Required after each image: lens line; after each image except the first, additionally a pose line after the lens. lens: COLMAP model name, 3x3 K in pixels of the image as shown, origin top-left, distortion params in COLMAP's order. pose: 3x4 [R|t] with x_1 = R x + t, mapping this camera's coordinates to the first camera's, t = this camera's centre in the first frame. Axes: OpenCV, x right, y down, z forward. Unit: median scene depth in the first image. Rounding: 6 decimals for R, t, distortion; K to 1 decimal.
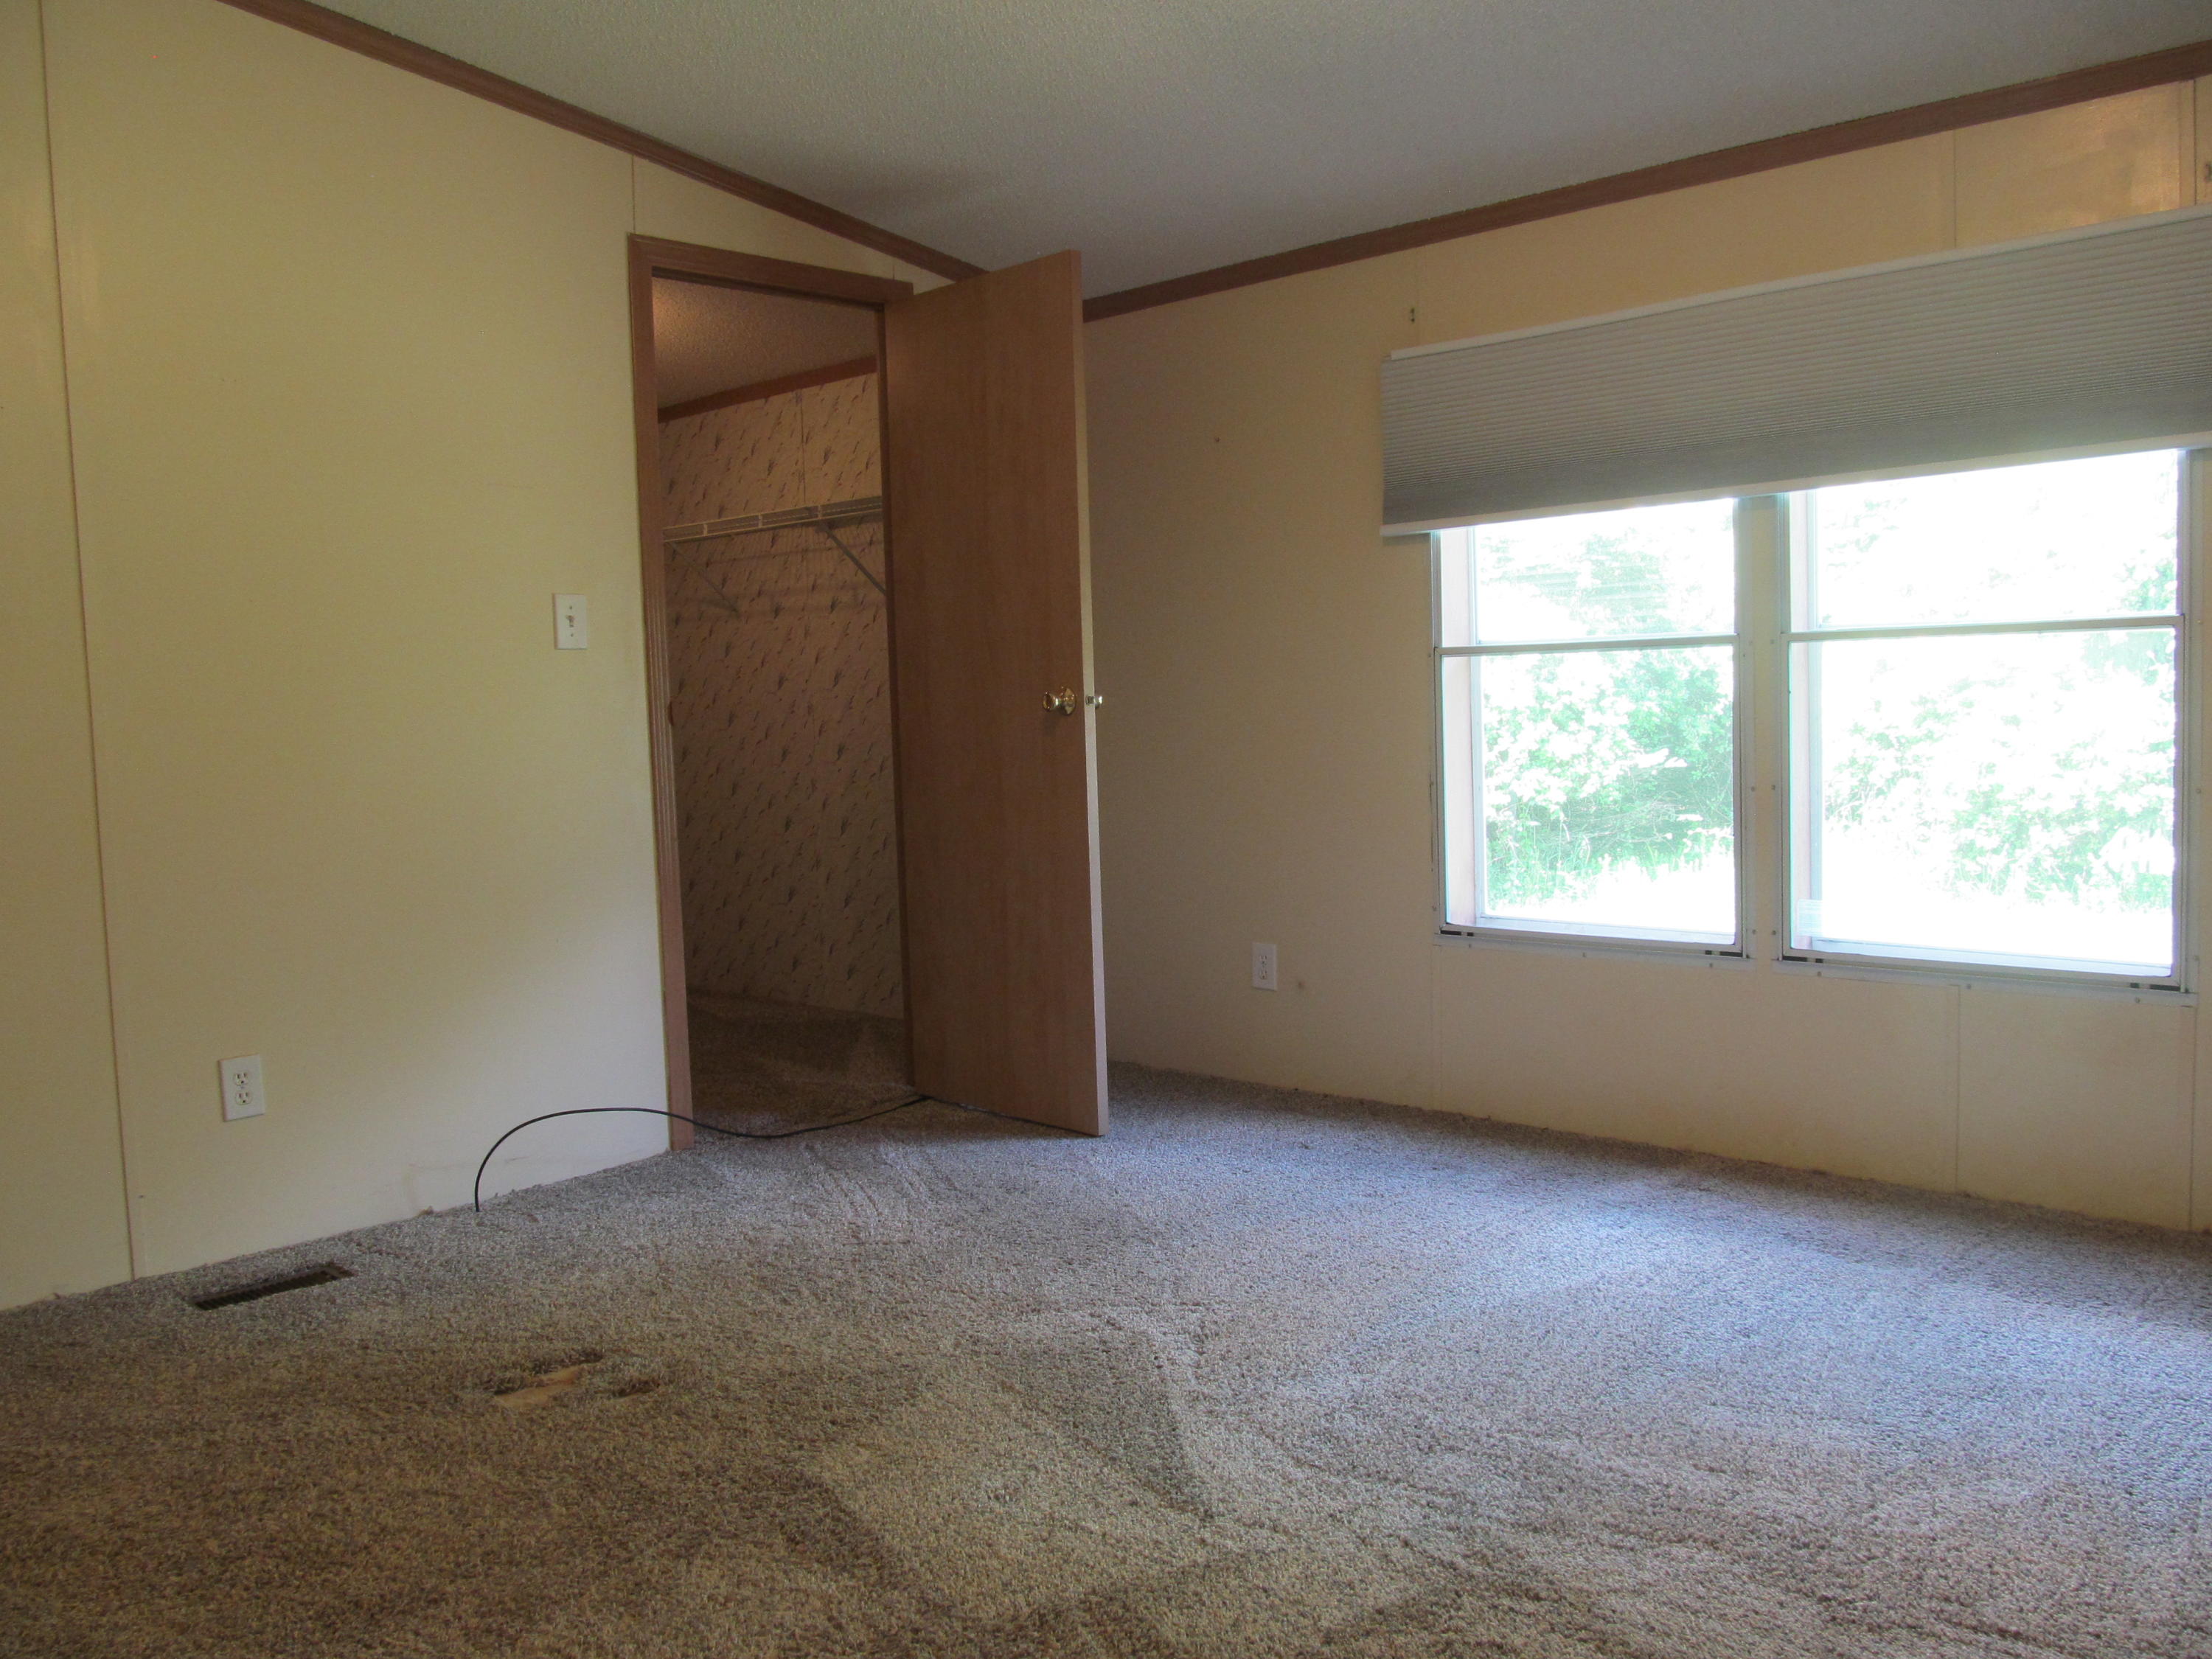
lens RADIAL K [[1833.5, 0, 1106.0], [0, 1833.5, 829.5], [0, 0, 1]] dist [-0.074315, 0.050694]
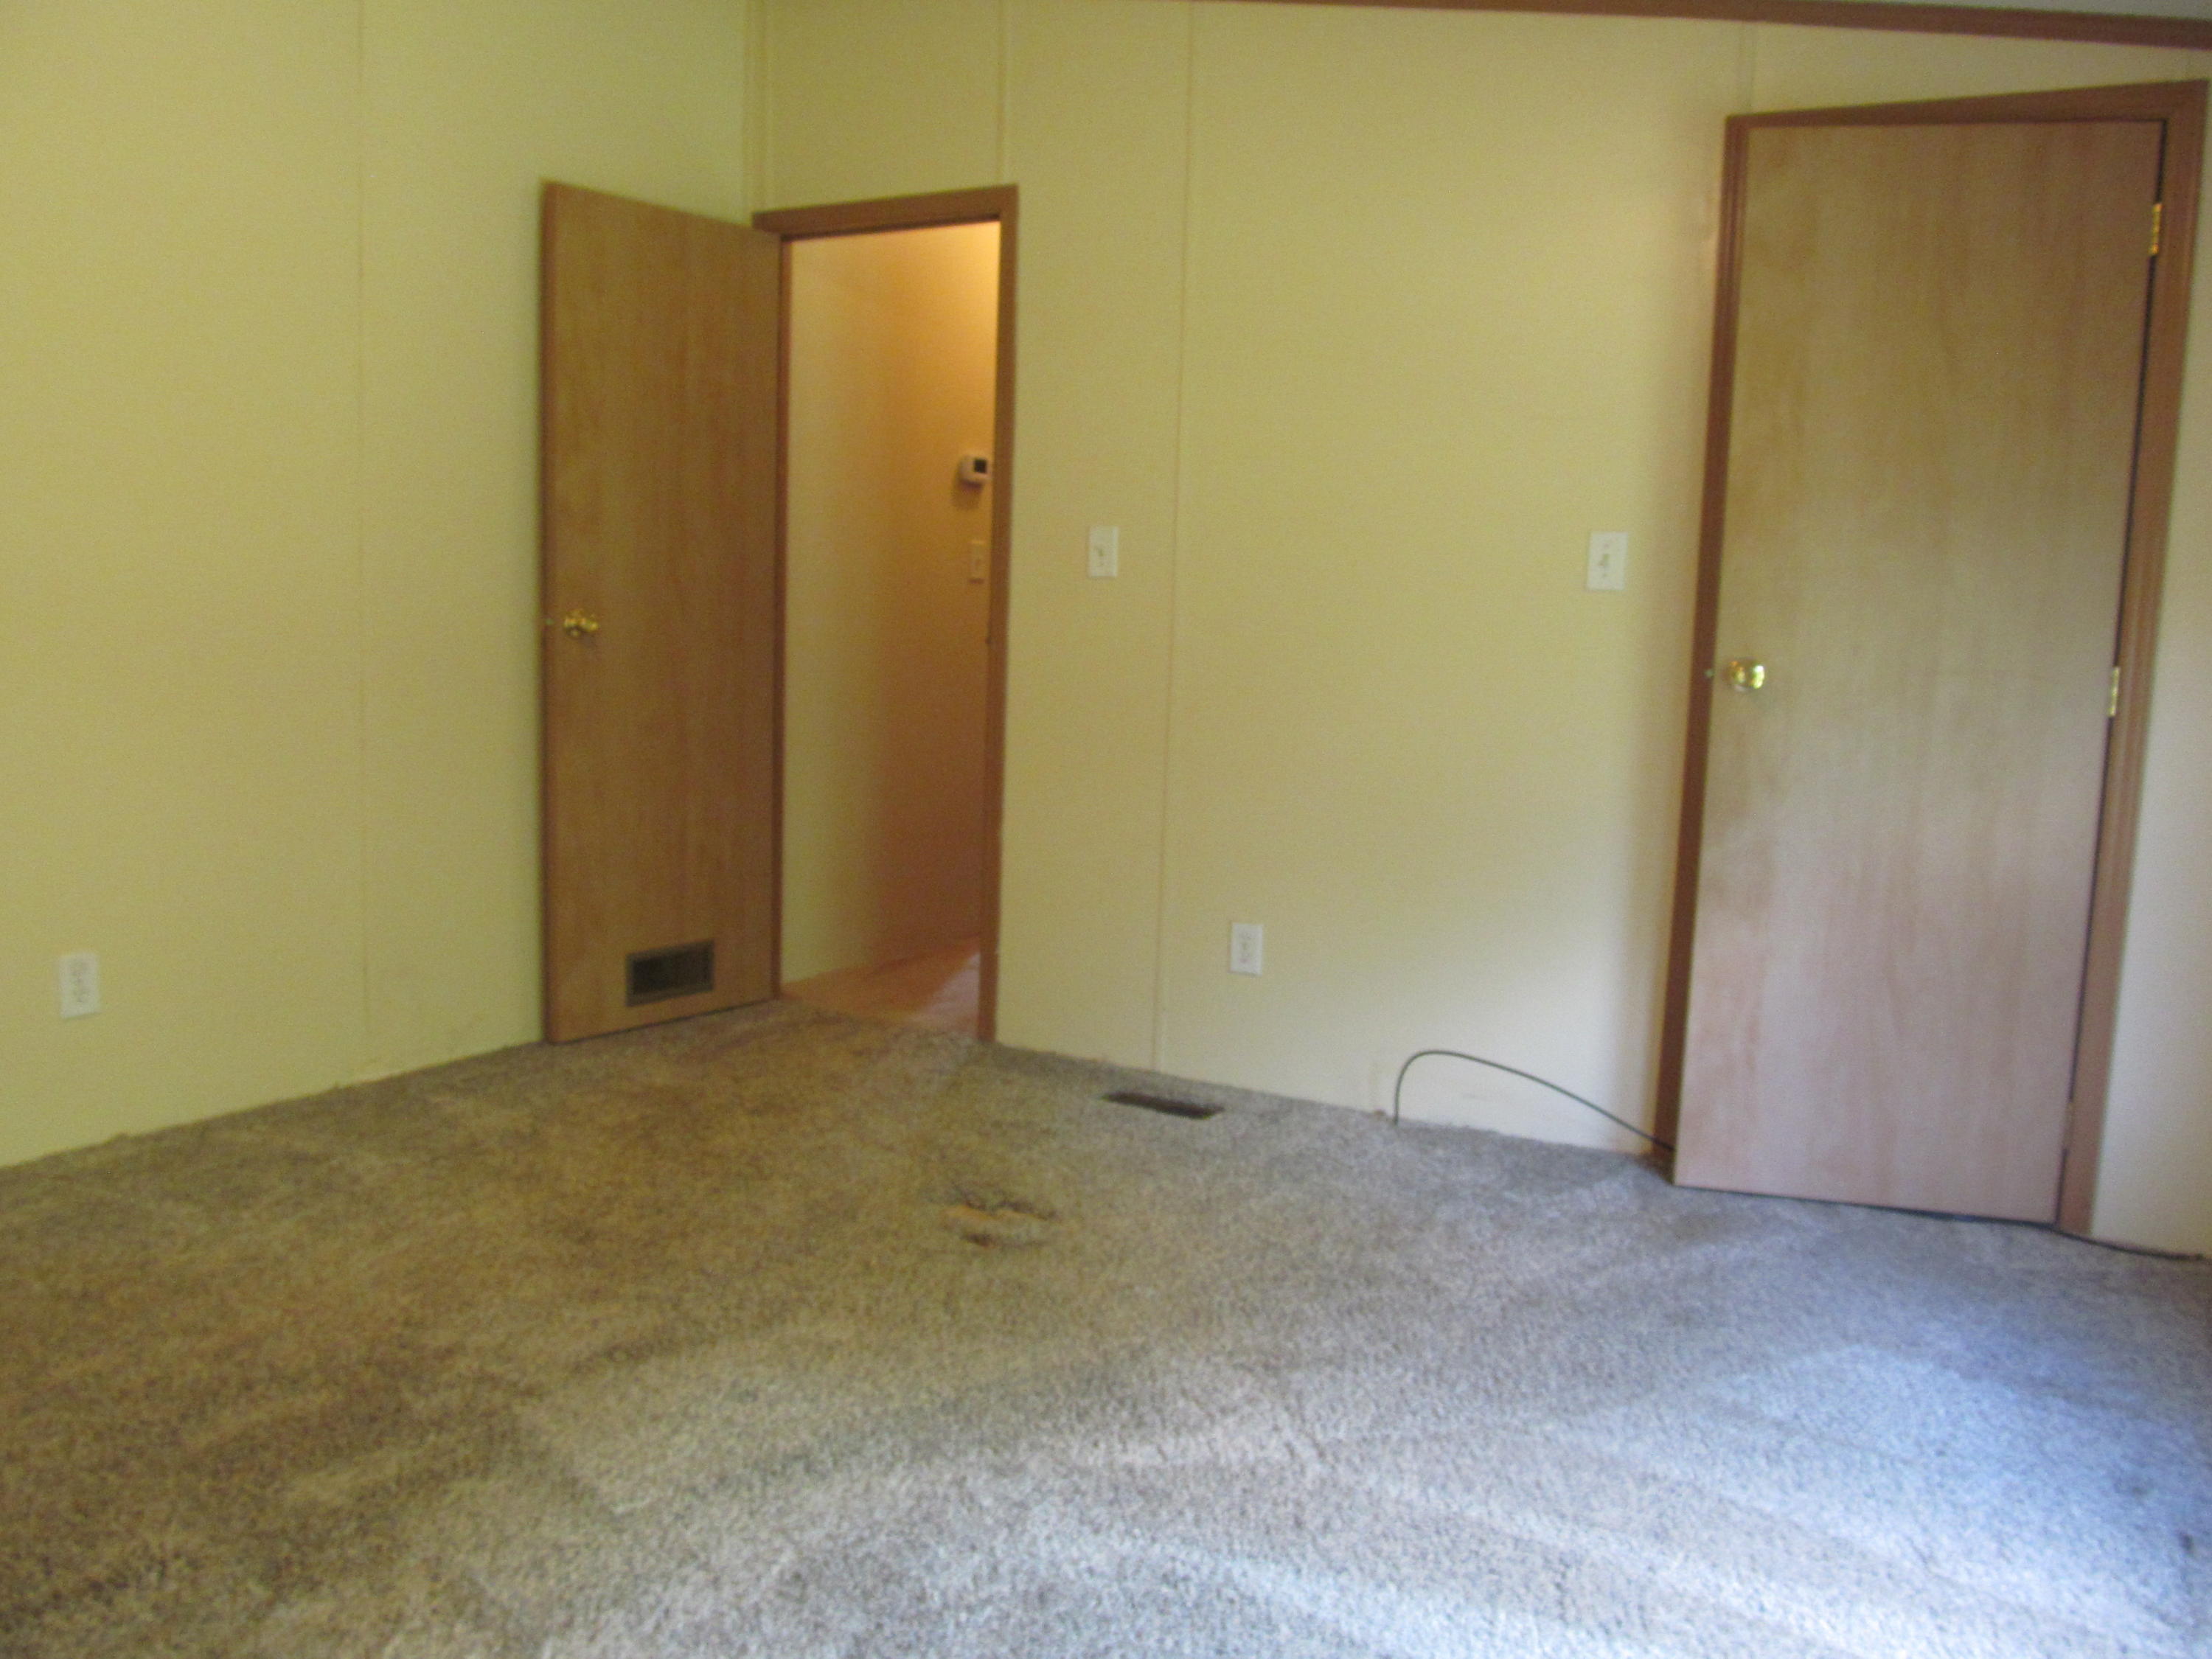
lens RADIAL K [[1833.5, 0, 1106.0], [0, 1833.5, 829.5], [0, 0, 1]] dist [-0.074315, 0.050694]
pose [[0.230625, 0.158151, -0.960104, 0.480356], [-0.120640, 0.983738, 0.133066, -0.060894], [0.965535, 0.085138, 0.245954, 0.464205]]
